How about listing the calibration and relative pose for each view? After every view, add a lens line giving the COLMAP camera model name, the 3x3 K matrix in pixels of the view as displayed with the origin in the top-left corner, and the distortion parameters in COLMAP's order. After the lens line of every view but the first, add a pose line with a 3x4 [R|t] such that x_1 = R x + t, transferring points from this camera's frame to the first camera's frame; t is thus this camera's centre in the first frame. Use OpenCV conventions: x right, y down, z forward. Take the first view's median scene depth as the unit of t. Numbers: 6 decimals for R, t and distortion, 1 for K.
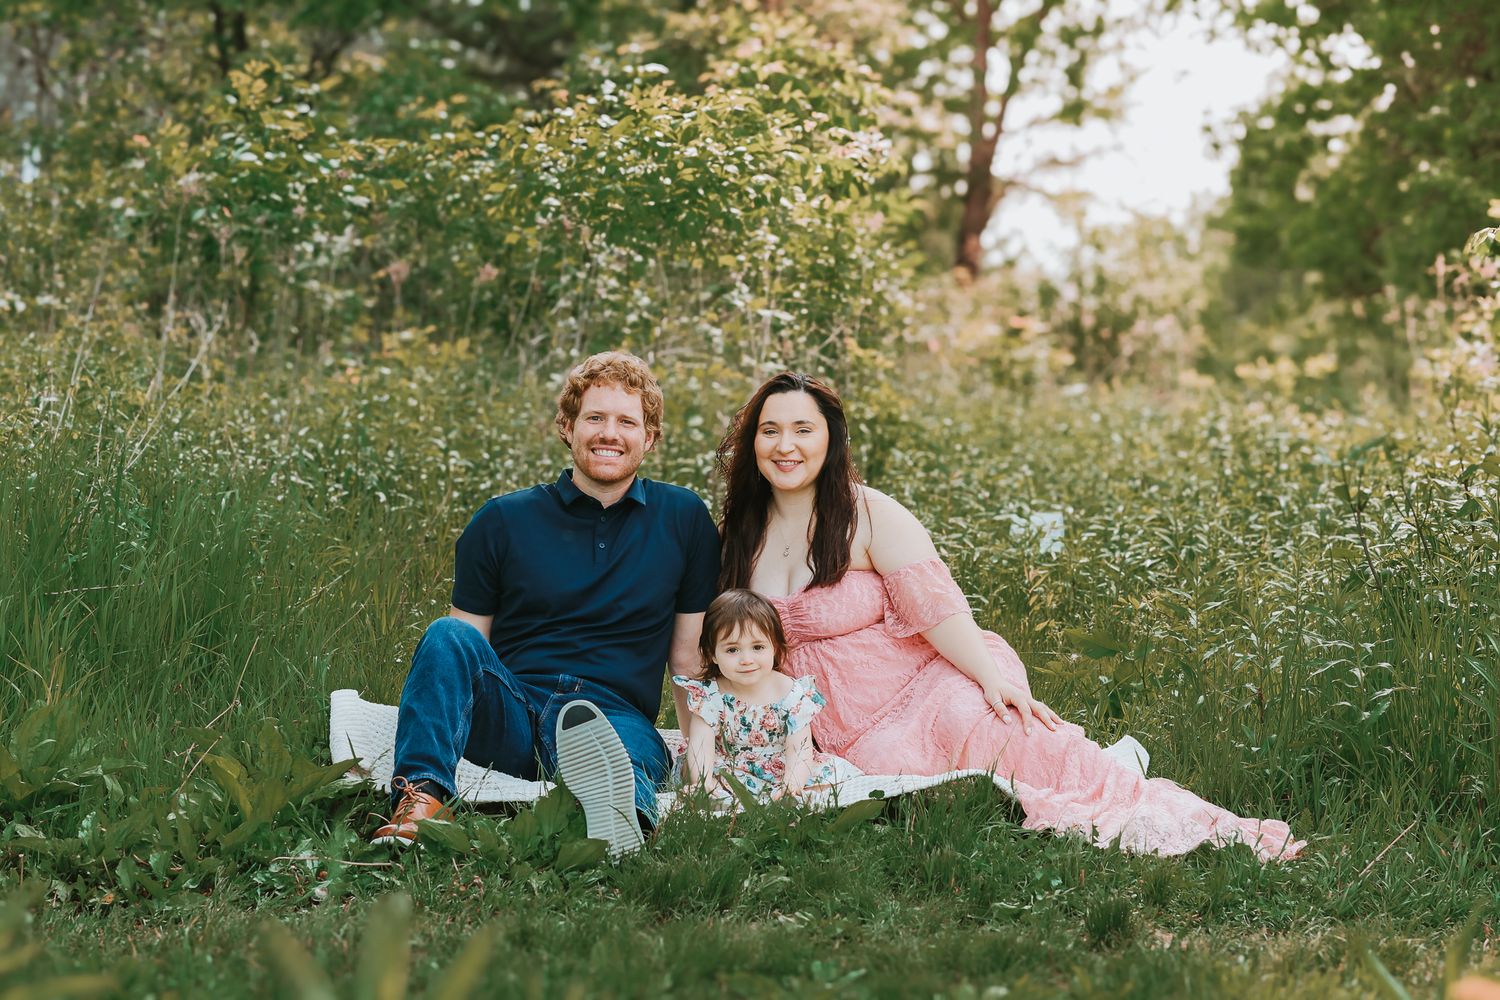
lens RADIAL K [[3486.4, 0, 751.4], [0, 3486.4, 502.1], [0, 0, 1]] dist [-0.053165, 0.000000]
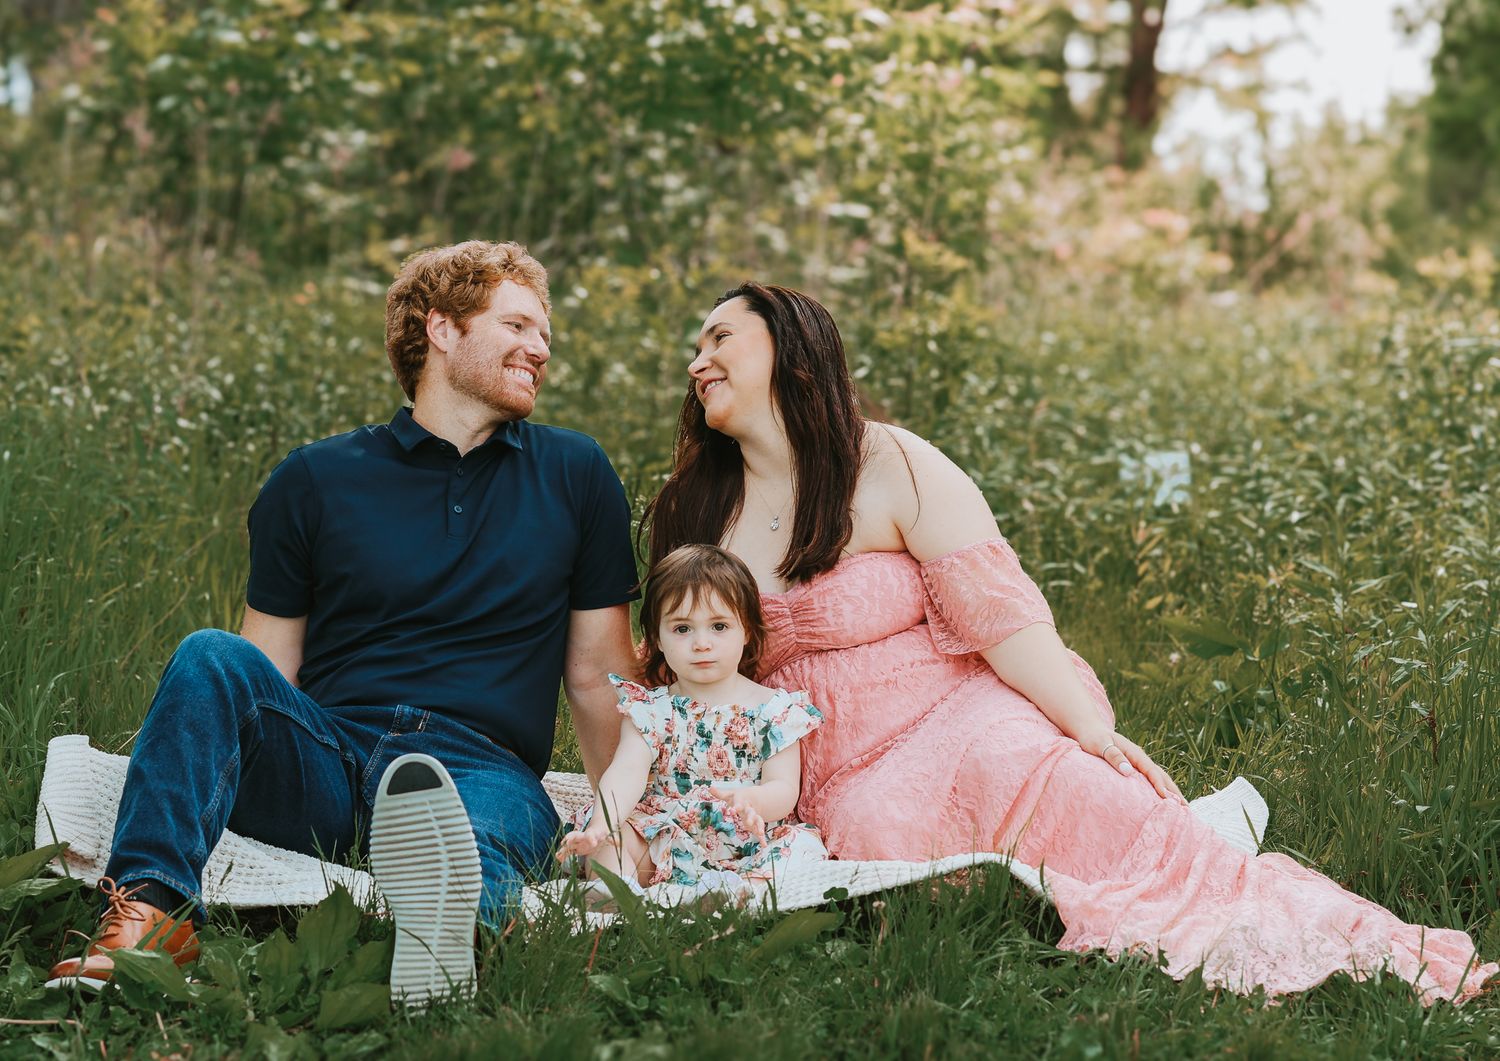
lens RADIAL K [[3556.5, 0, 748.3], [0, 3556.5, 525.9], [0, 0, 1]] dist [-0.007278, 0.000000]
pose [[0.998287, -0.014048, -0.056797, 0.046967], [0.015461, 0.999580, 0.024510, -0.001705], [0.056429, -0.025346, 0.998085, 0.266480]]
